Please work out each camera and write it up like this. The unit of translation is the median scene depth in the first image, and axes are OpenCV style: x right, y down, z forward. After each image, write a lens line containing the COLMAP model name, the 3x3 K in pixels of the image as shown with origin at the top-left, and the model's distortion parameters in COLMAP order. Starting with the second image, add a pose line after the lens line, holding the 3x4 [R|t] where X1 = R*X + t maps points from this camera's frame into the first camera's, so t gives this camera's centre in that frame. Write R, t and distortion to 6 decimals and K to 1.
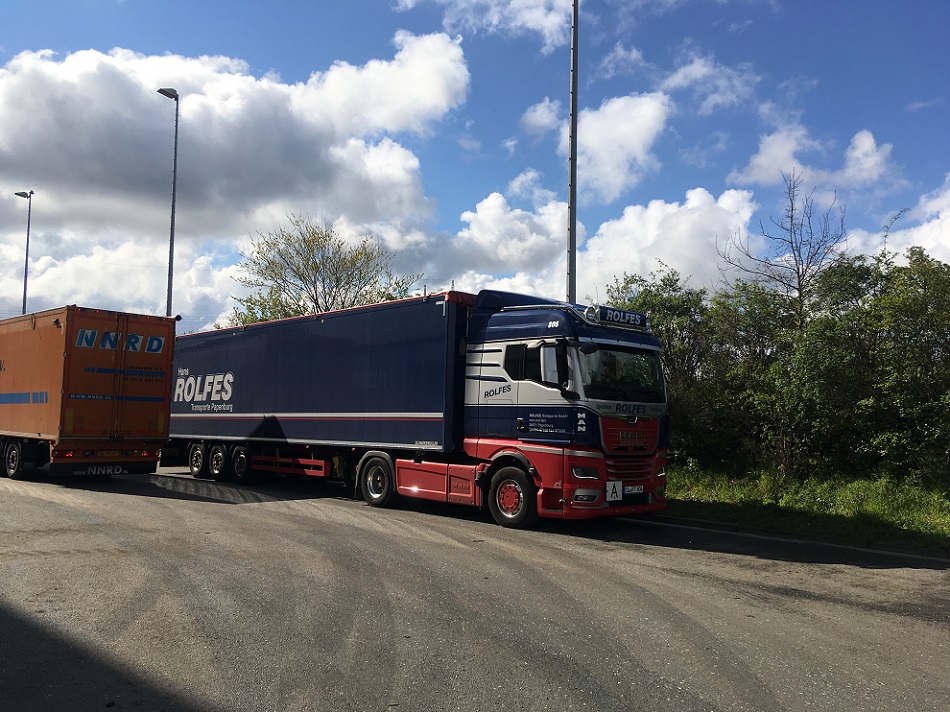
lens RADIAL K [[818.3, 0, 475.0], [0, 818.3, 356.0], [0, 0, 1]] dist [0.004666, -0.001596]
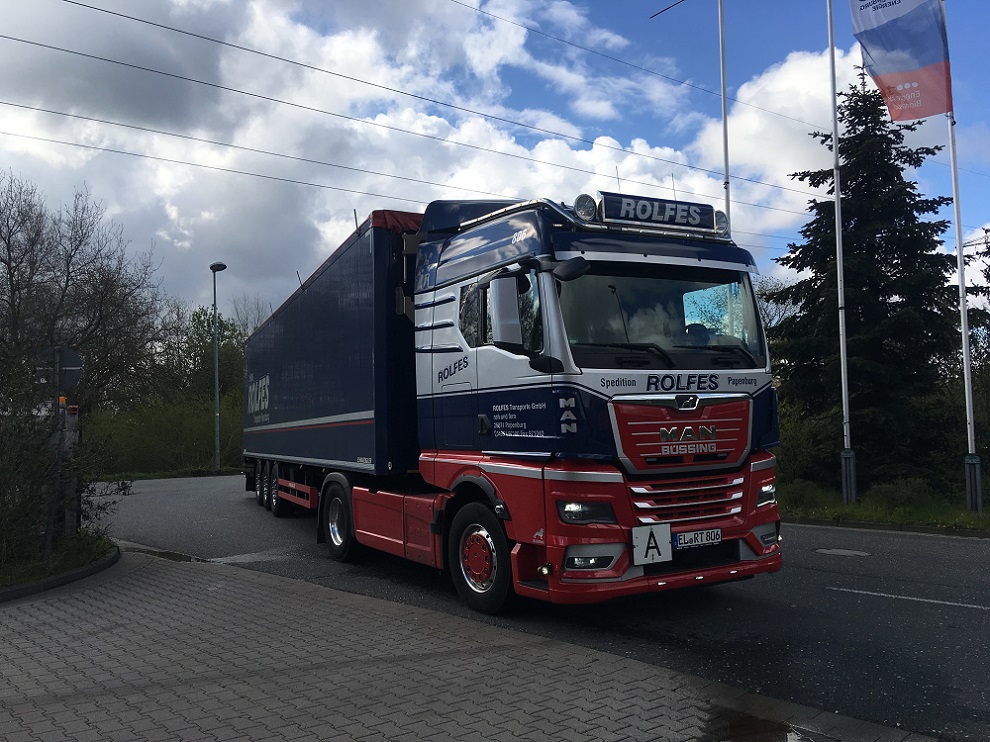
lens RADIAL K [[798.0, 0, 495.0], [0, 798.0, 371.0], [0, 0, 1]] dist [0.061199, -0.000086]
pose [[0.972409, -0.075372, -0.220773, 0.188296], [0.080744, 0.996616, 0.015398, 0.039638], [0.218865, -0.032799, 0.975204, 0.478229]]
